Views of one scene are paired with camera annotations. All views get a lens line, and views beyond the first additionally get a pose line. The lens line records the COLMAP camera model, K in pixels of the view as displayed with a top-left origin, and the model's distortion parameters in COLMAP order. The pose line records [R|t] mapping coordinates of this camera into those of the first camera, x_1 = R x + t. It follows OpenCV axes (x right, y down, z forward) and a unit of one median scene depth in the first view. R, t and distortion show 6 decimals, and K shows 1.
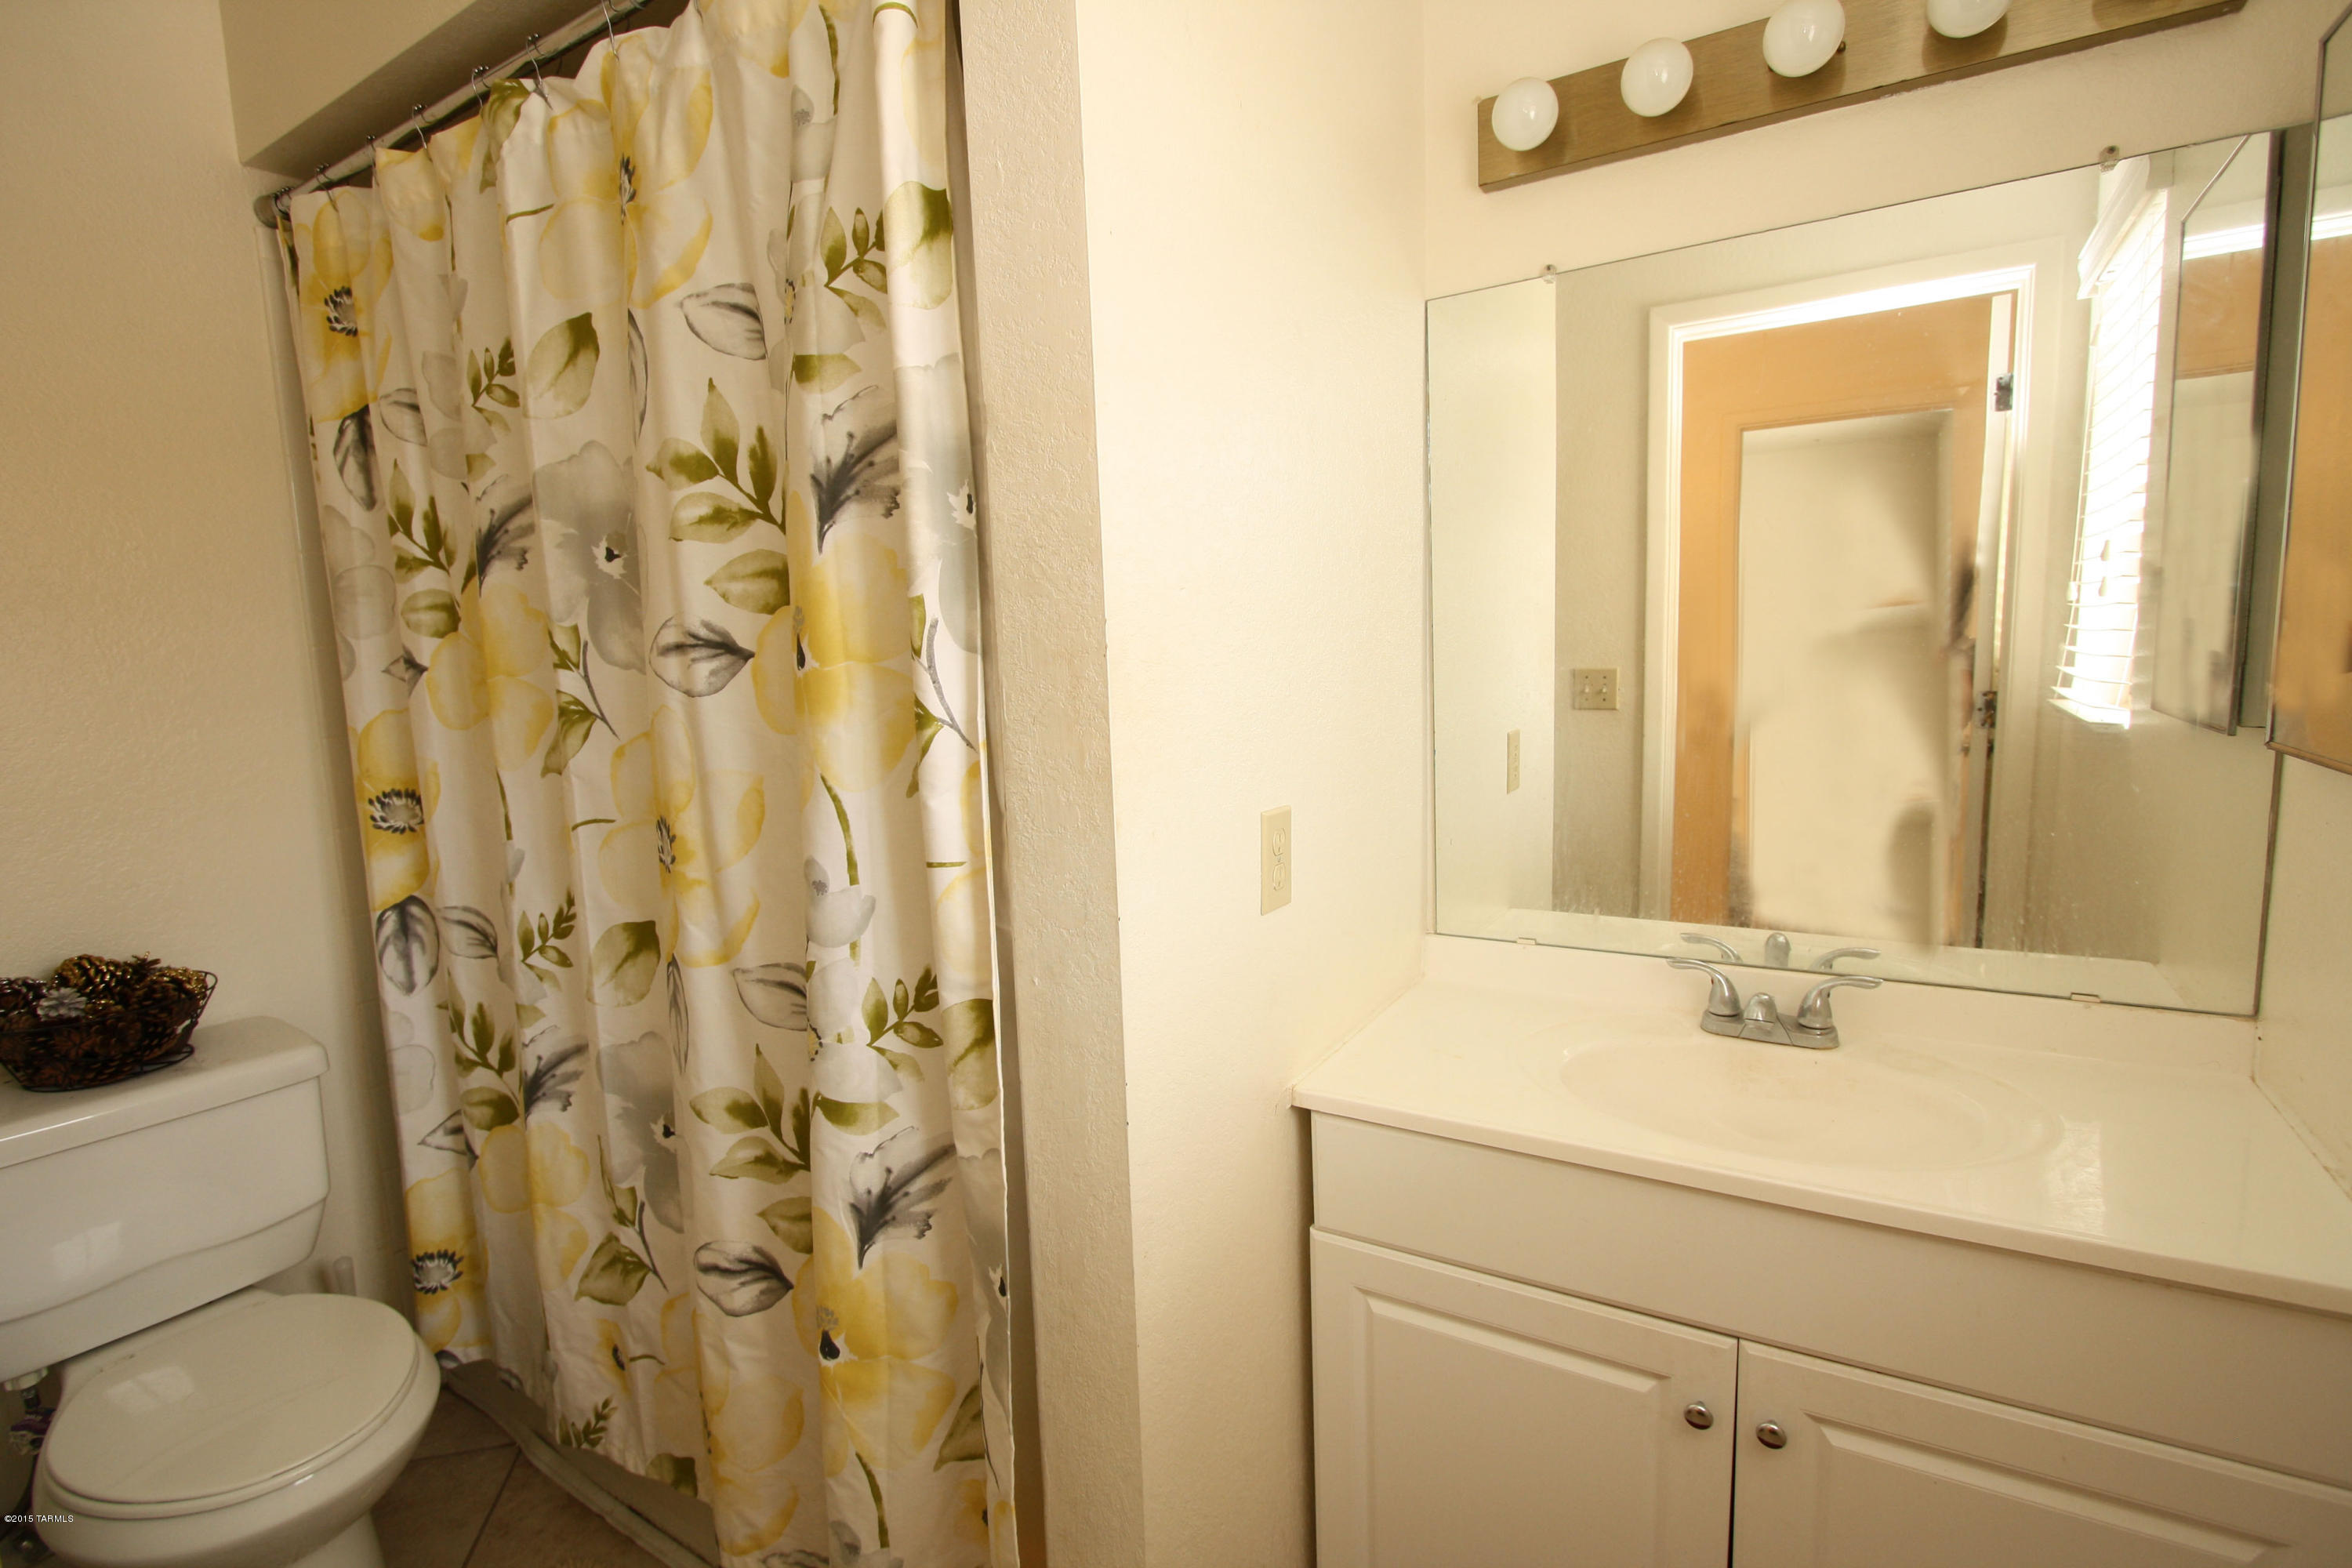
lens RADIAL K [[1090.7, 0, 1179.0], [0, 1090.7, 784.9], [0, 0, 1]] dist [-0.021643, -0.000571]
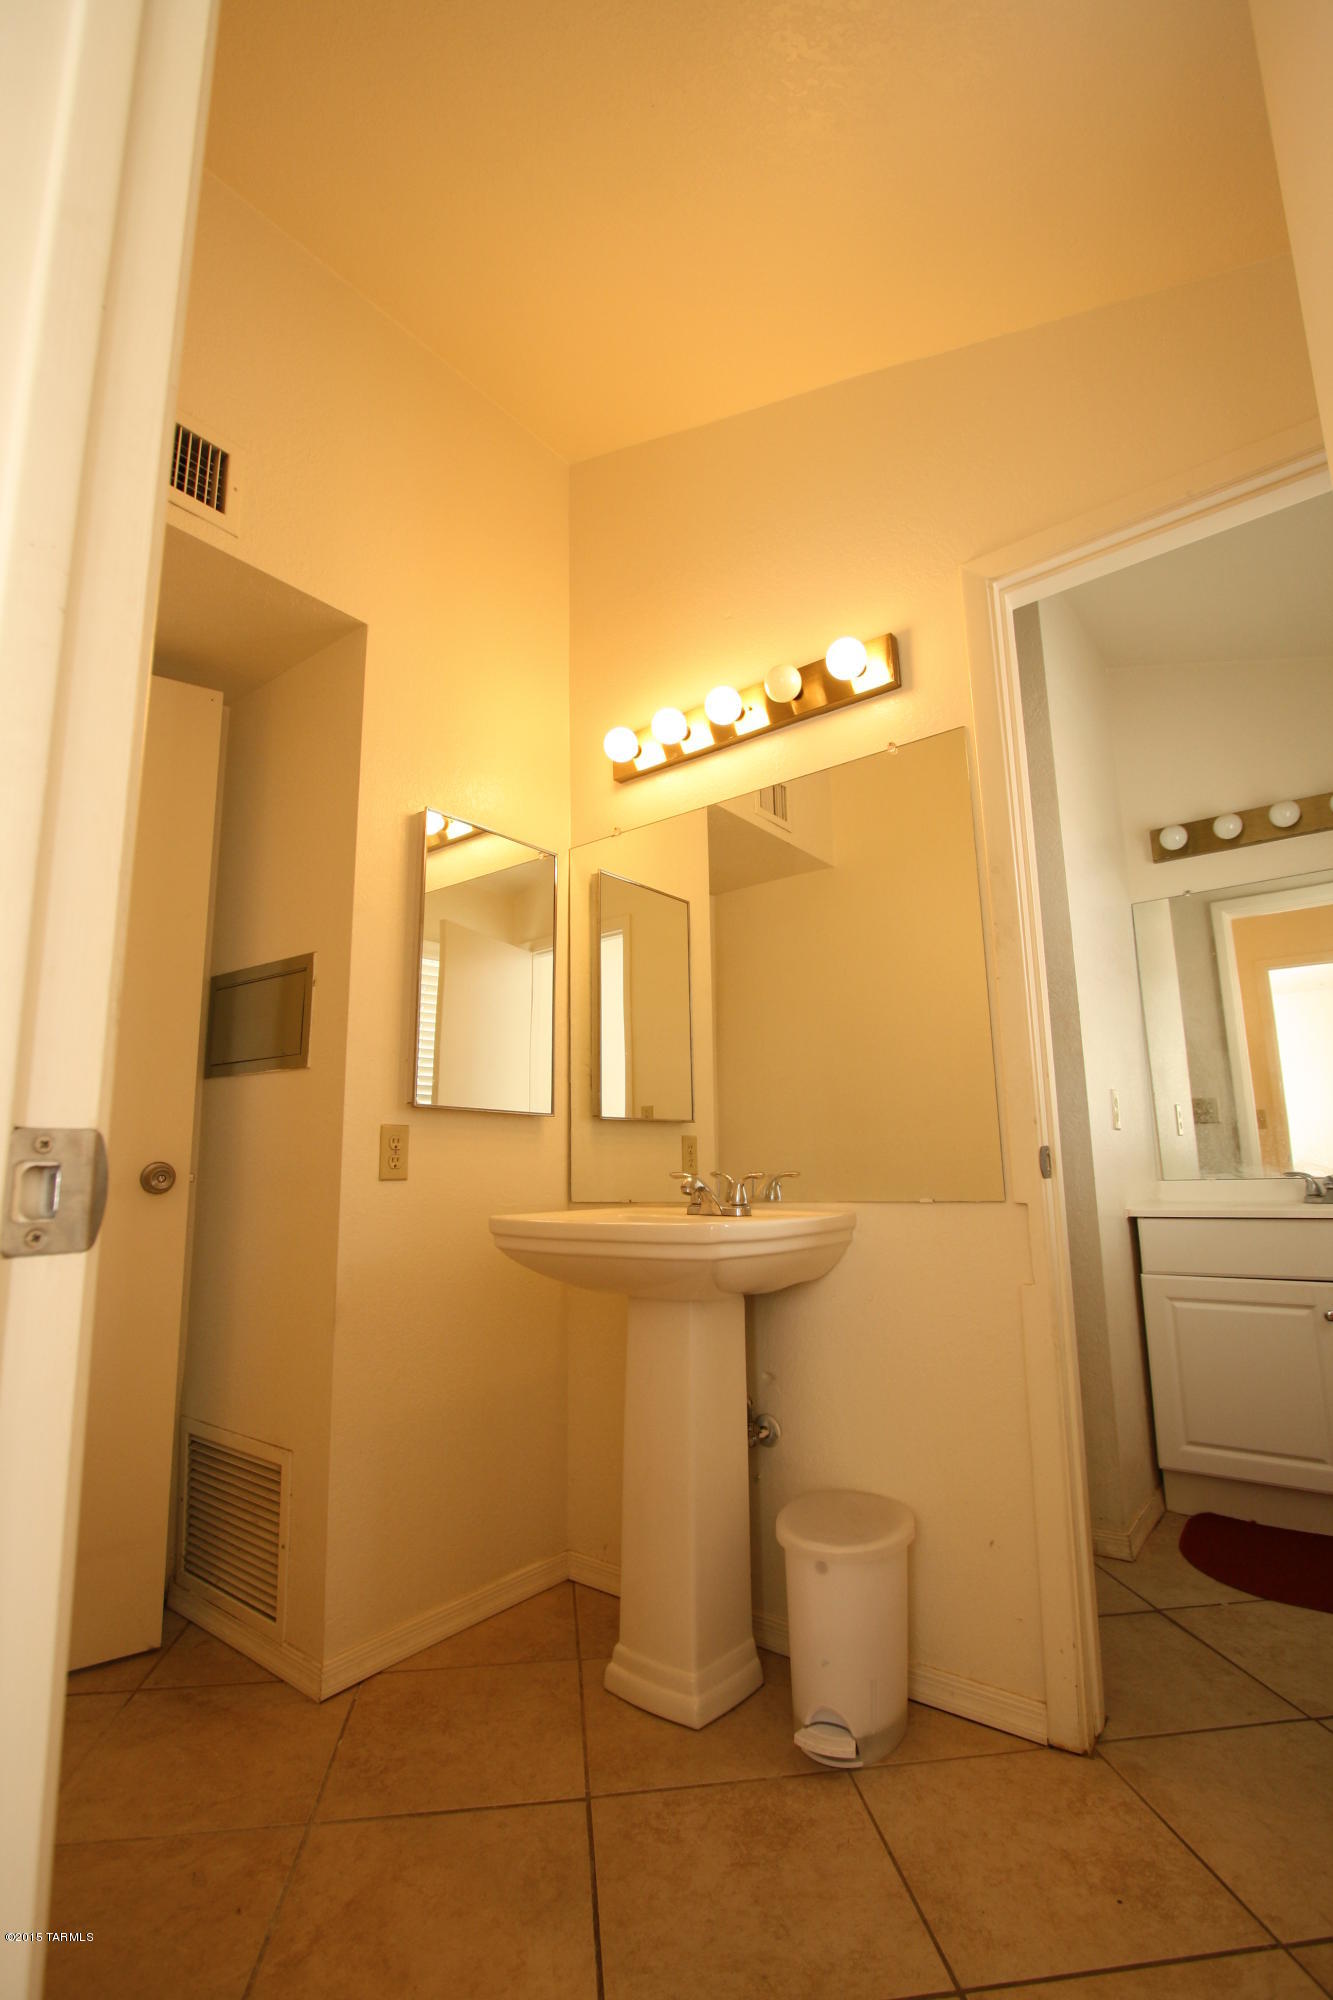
lens RADIAL K [[927.4, 0, 663.1], [0, 927.4, 1003.1], [0, 0, 1]] dist [-0.021643, -0.000571]
pose [[0.993651, 0.004811, -0.112399, -0.653014], [-0.038035, 0.954619, -0.295390, 0.458471], [0.105877, 0.297789, 0.948742, -1.109101]]
